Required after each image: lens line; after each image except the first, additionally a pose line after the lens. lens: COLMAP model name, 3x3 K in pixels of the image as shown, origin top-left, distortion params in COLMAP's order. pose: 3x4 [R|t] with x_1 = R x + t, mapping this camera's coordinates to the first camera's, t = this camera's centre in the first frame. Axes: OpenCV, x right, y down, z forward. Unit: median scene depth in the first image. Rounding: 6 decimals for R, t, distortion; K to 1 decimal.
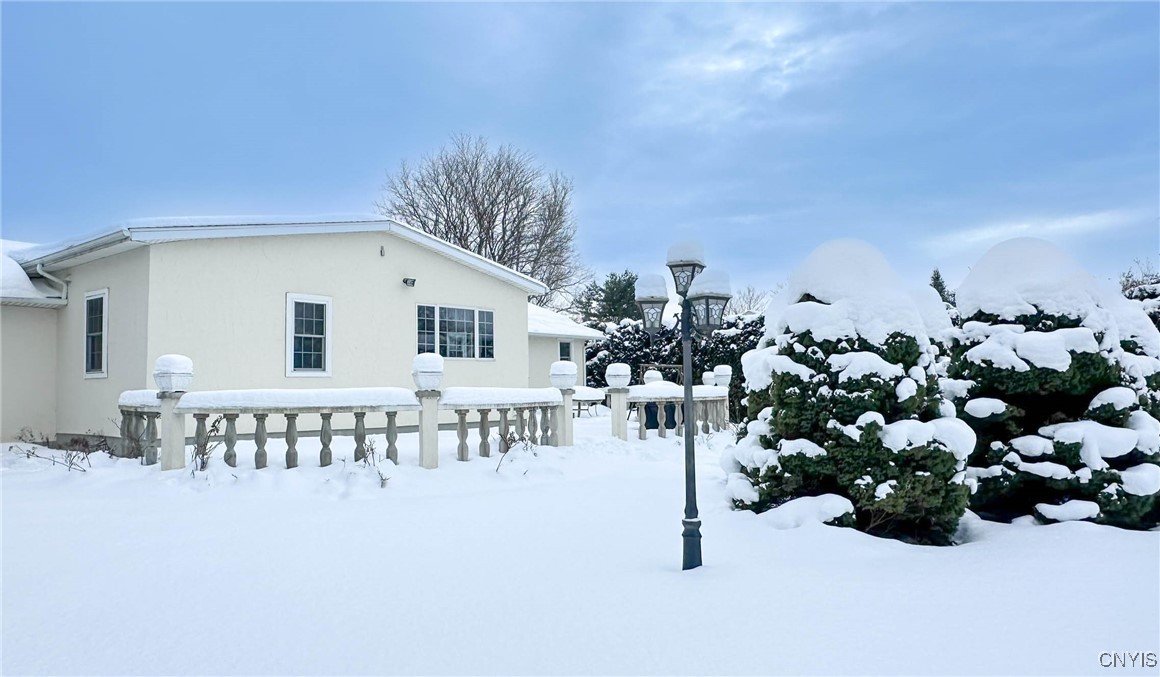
lens RADIAL K [[834.9, 0, 579.2], [0, 834.9, 338.0], [0, 0, 1]] dist [0.002601, 0.001359]
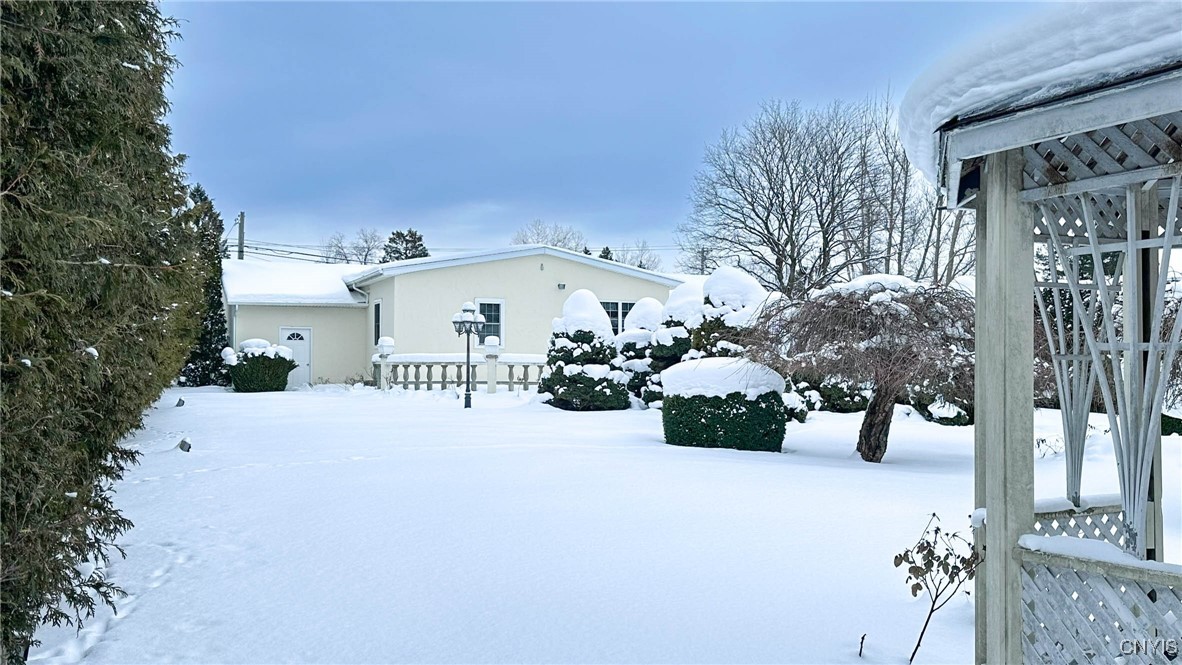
lens RADIAL K [[1099.4, 0, 593.3], [0, 1099.4, 328.7], [0, 0, 1]] dist [0.017212, 0.000000]
pose [[0.898862, -0.001927, -0.438227, 1.705368], [0.011663, 0.999741, 0.019526, -0.068792], [0.438076, -0.022662, 0.898652, -1.788203]]
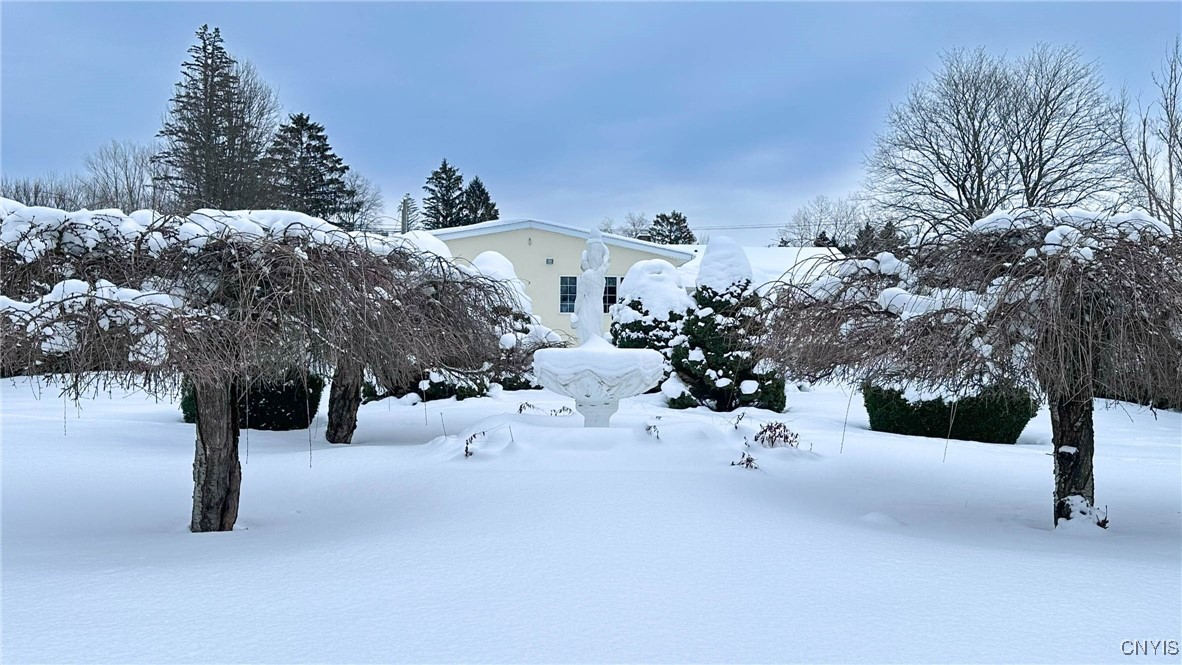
lens RADIAL K [[1099.4, 0, 588.4], [0, 1099.4, 336.9], [0, 0, 1]] dist [0.017212, 0.000000]
pose [[0.719166, 0.003719, -0.694828, 2.814280], [0.029909, 0.998893, 0.036303, -0.009099], [0.694194, -0.046889, 0.718259, -0.793285]]
